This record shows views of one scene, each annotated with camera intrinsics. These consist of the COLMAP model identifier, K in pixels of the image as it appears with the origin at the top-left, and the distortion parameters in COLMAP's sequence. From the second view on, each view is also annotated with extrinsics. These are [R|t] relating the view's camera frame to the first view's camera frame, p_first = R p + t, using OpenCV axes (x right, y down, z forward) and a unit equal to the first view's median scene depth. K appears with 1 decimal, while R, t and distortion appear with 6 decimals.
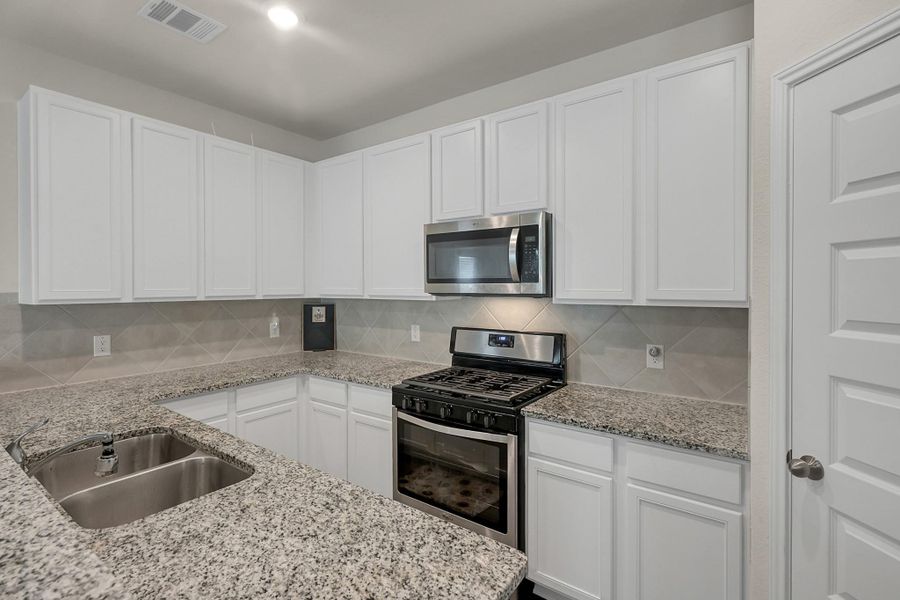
lens RADIAL K [[425.3, 0, 450.0], [0, 425.3, 300.0], [0, 0, 1]] dist [0.000179, 0.000199]
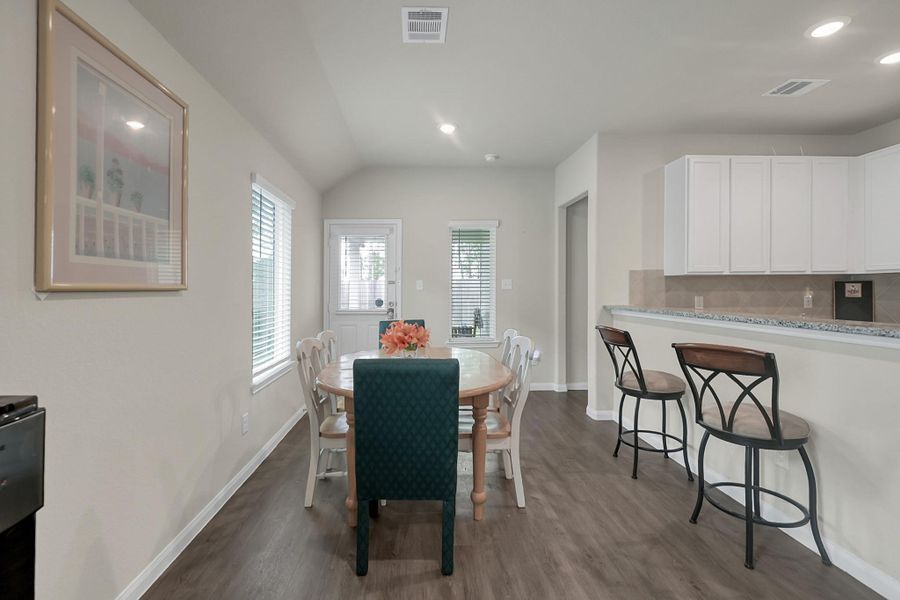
lens RADIAL K [[406.9, 0, 427.5], [0, 406.9, 292.0], [0, 0, 1]] dist [-0.001753, -0.000189]
pose [[0.626550, 0.001631, -0.779380, -0.257761], [-0.018476, 0.999748, -0.012761, 0.106043], [0.779162, 0.022396, 0.626422, -0.783619]]
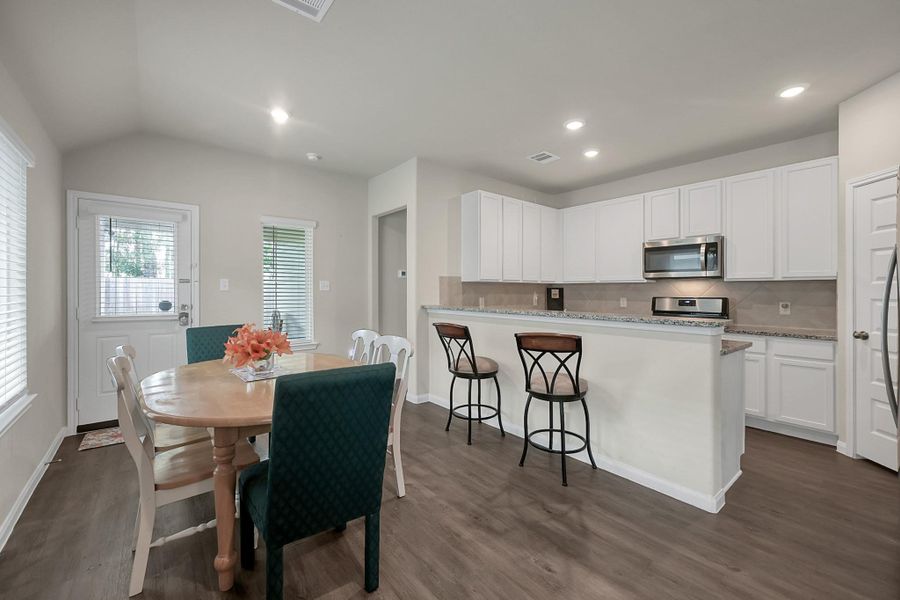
lens RADIAL K [[373.5, 0, 454.8], [0, 373.5, 295.8], [0, 0, 1]] dist [0.001741, 0.000102]
pose [[0.971893, 0.008474, -0.235271, -0.504909], [-0.012877, 0.999769, -0.017183, 0.109134], [0.235071, 0.019729, 0.971778, -0.879432]]
